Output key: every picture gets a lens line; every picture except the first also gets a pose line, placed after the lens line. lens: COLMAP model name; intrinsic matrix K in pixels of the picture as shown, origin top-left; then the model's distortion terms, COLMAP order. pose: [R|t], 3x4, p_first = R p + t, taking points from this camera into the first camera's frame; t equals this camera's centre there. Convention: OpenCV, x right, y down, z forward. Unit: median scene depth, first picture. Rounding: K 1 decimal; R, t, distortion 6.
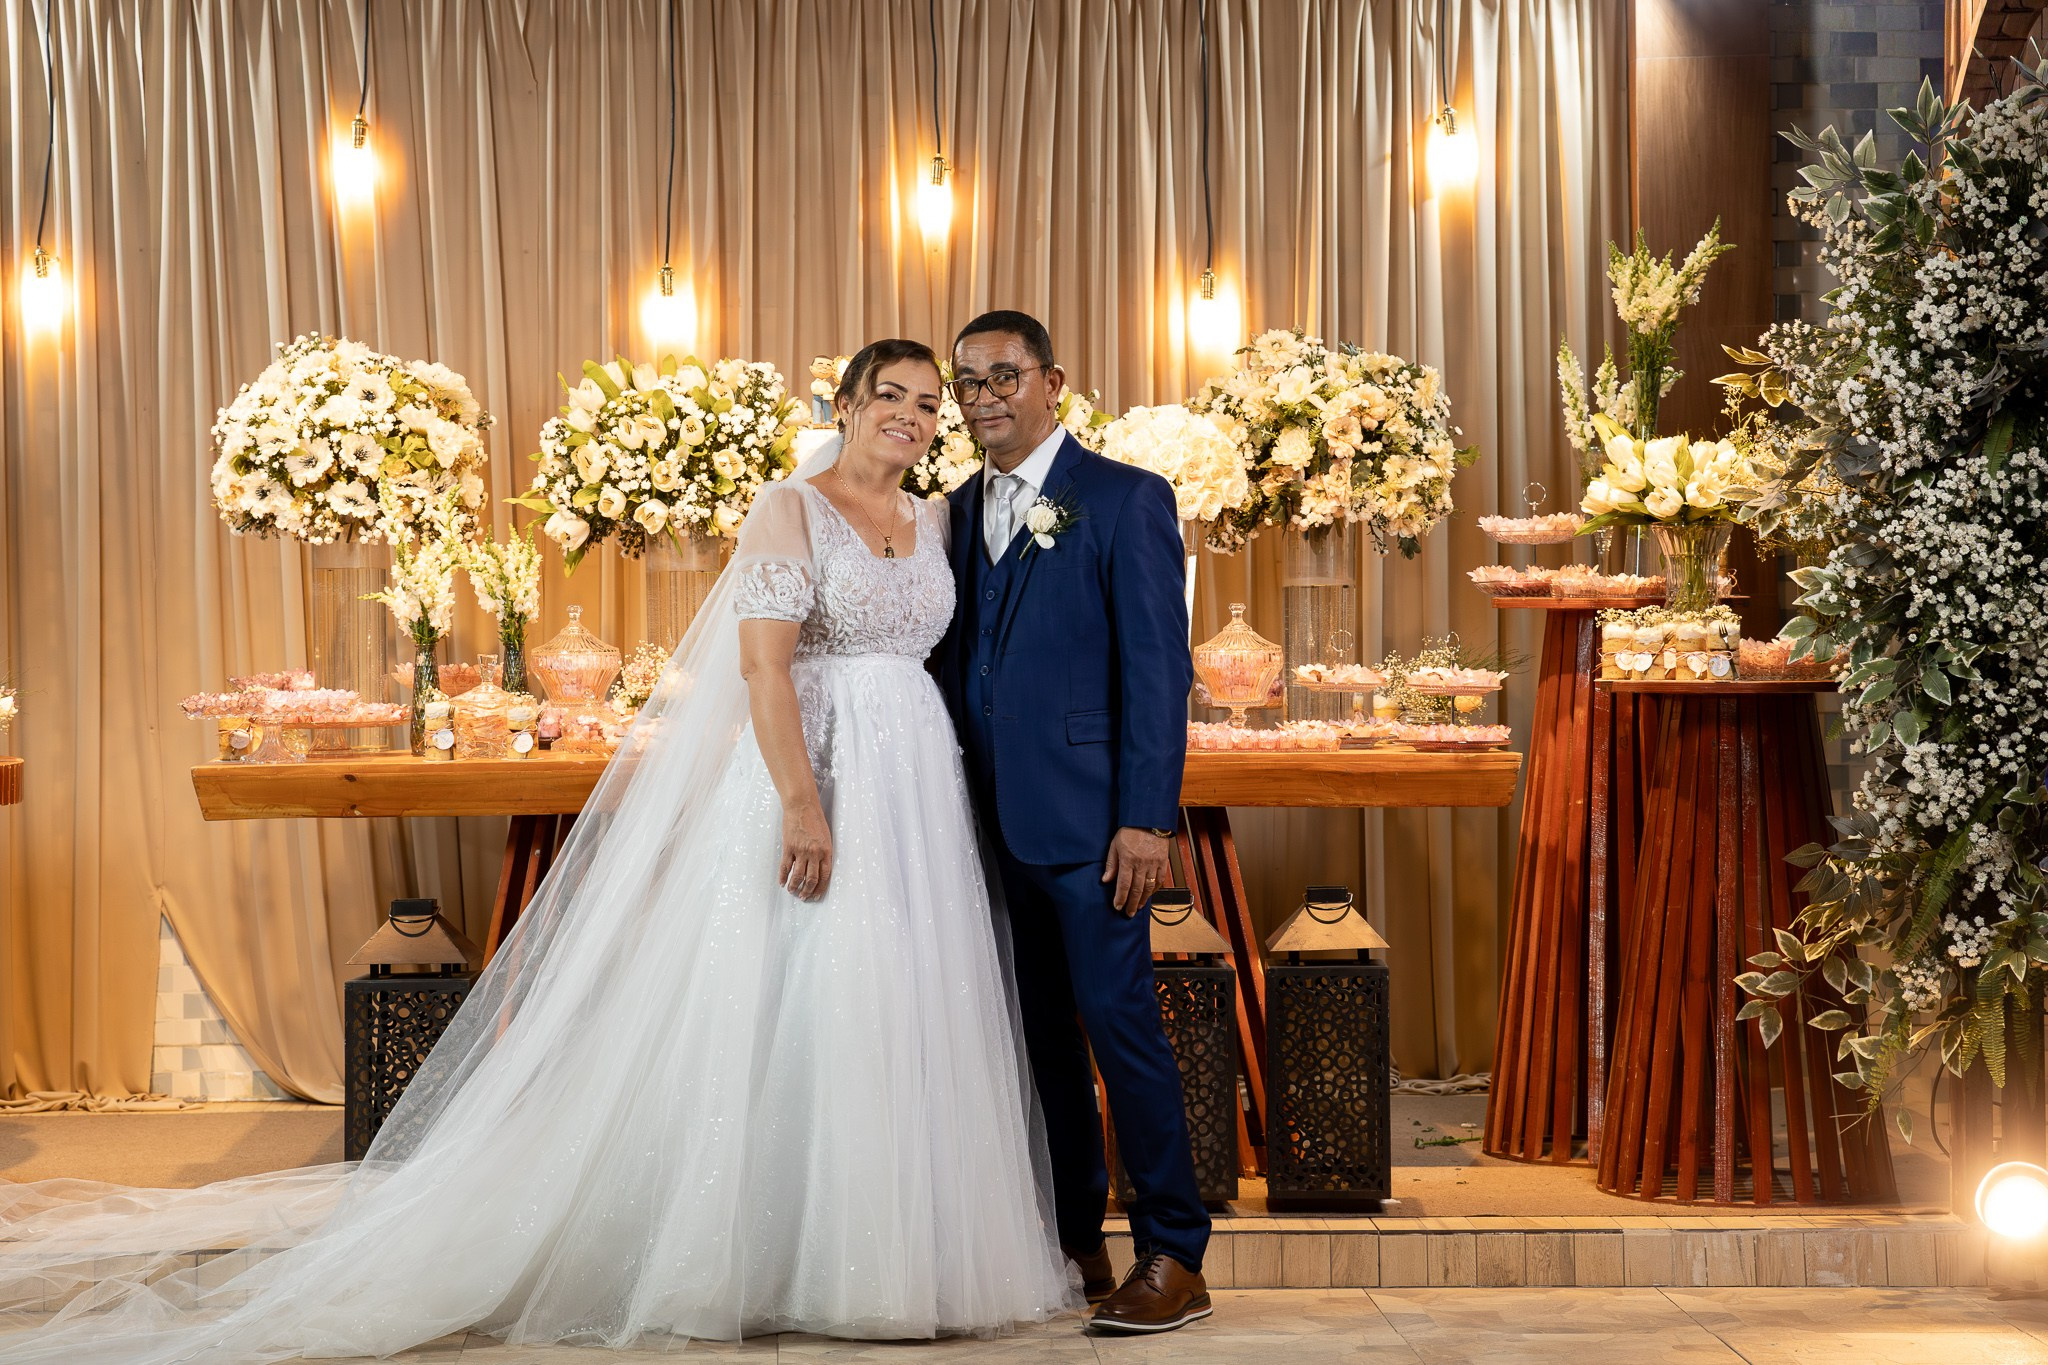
lens RADIAL K [[4669.2, 0, 1025.0], [0, 4669.2, 697.7], [0, 0, 1]] dist [0.243803, 0.000000]
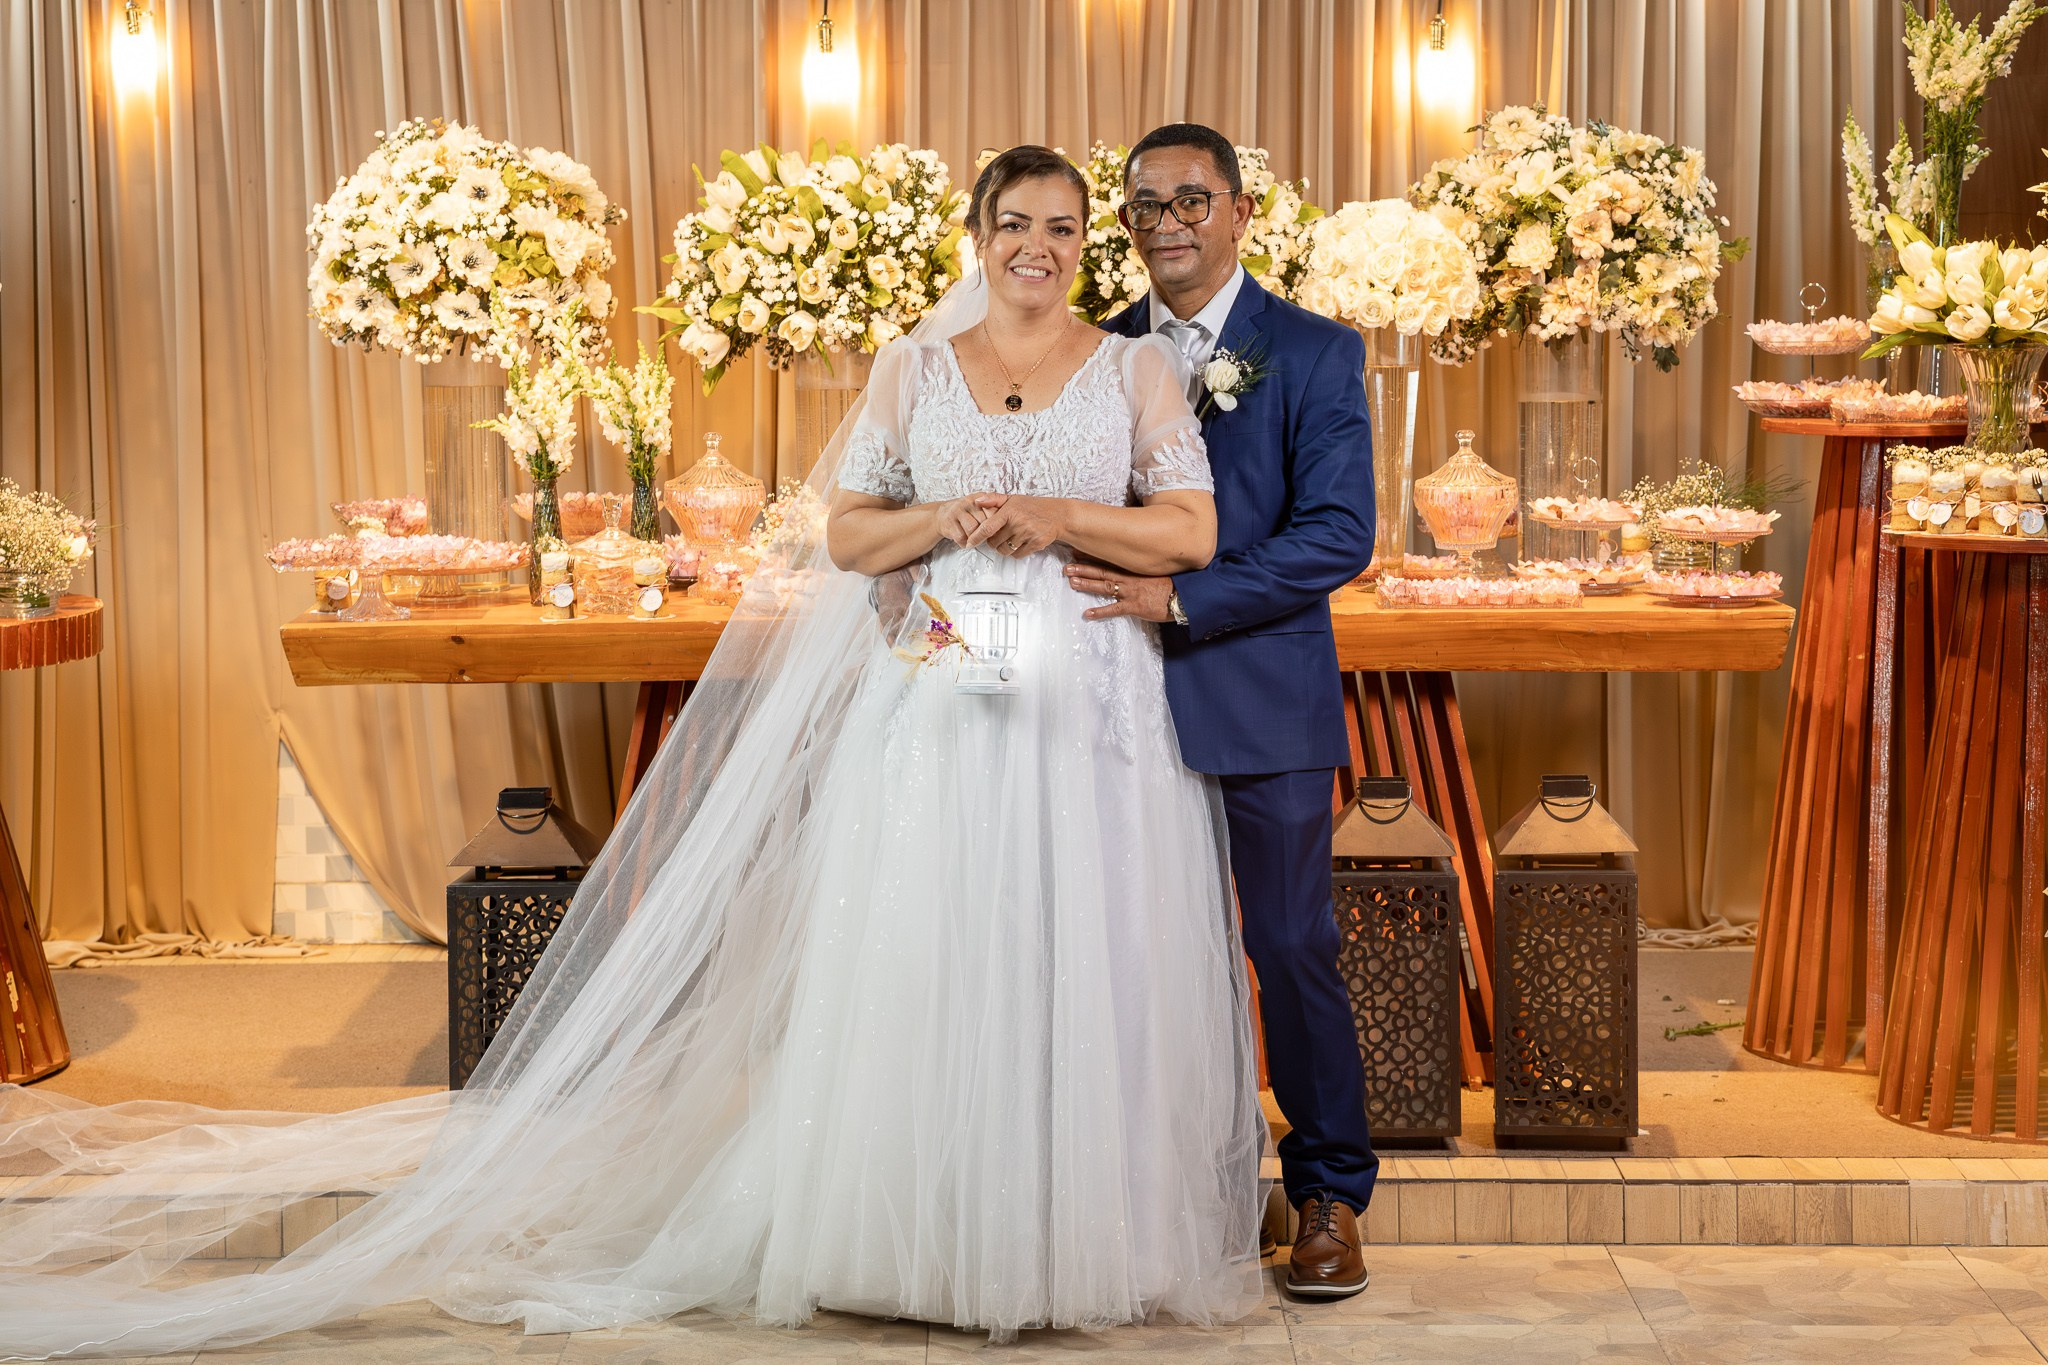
lens RADIAL K [[4636.6, 0, 1013.7], [0, 4636.6, 674.6], [0, 0, 1]] dist [0.241404, 0.000000]
pose [[0.998471, 0.001612, -0.055257, 0.009123], [0.003171, 0.996258, 0.086370, -0.049683], [0.055190, -0.086413, 0.994730, 0.126158]]
